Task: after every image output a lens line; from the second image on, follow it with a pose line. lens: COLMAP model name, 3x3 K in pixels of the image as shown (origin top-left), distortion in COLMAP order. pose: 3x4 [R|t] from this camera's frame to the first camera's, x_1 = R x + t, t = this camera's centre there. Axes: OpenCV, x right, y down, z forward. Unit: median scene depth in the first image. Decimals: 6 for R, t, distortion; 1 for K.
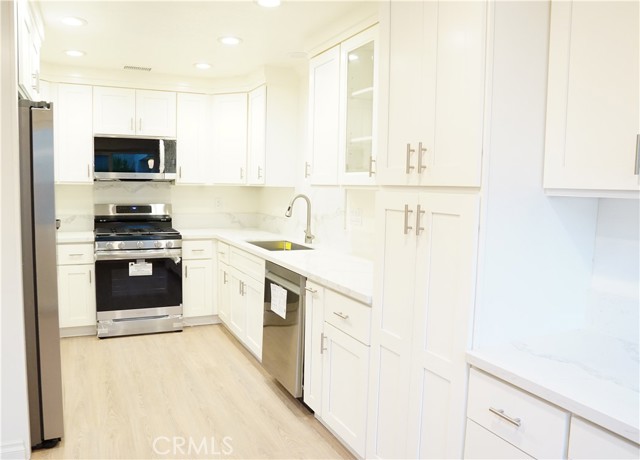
lens RADIAL K [[486.4, 0, 292.3], [0, 486.4, 226.9], [0, 0, 1]] dist [-0.087879, 0.003580]
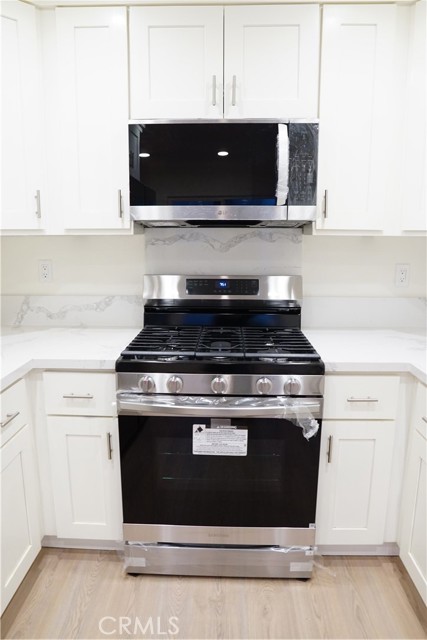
lens RADIAL K [[450.3, 0, 211.8], [0, 450.3, 320.7], [0, 0, 1]] dist [-0.093947, 0.046247]
pose [[0.904639, 0.065678, -0.421087, -0.157985], [-0.024299, 0.994395, 0.102896, -0.051411], [0.425485, -0.082851, 0.901165, 0.626566]]
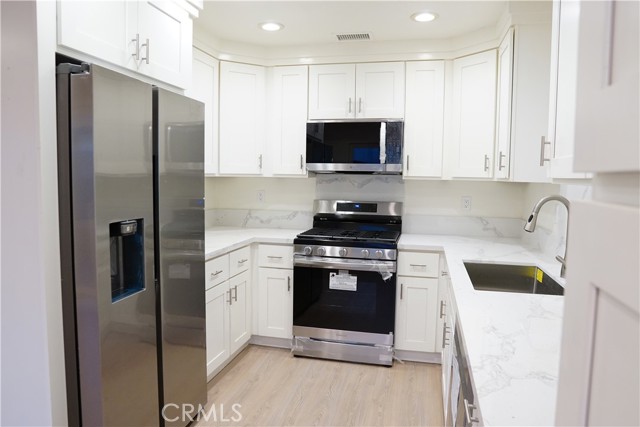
lens RADIAL K [[450.3, 0, 317.0], [0, 450.3, 210.7], [0, 0, 1]] dist [-0.093947, 0.046247]
pose [[0.797215, 0.042251, -0.602216, 0.095871], [-0.053070, 0.998591, -0.000193, -0.028366], [0.601359, 0.032113, 0.798333, 0.346965]]
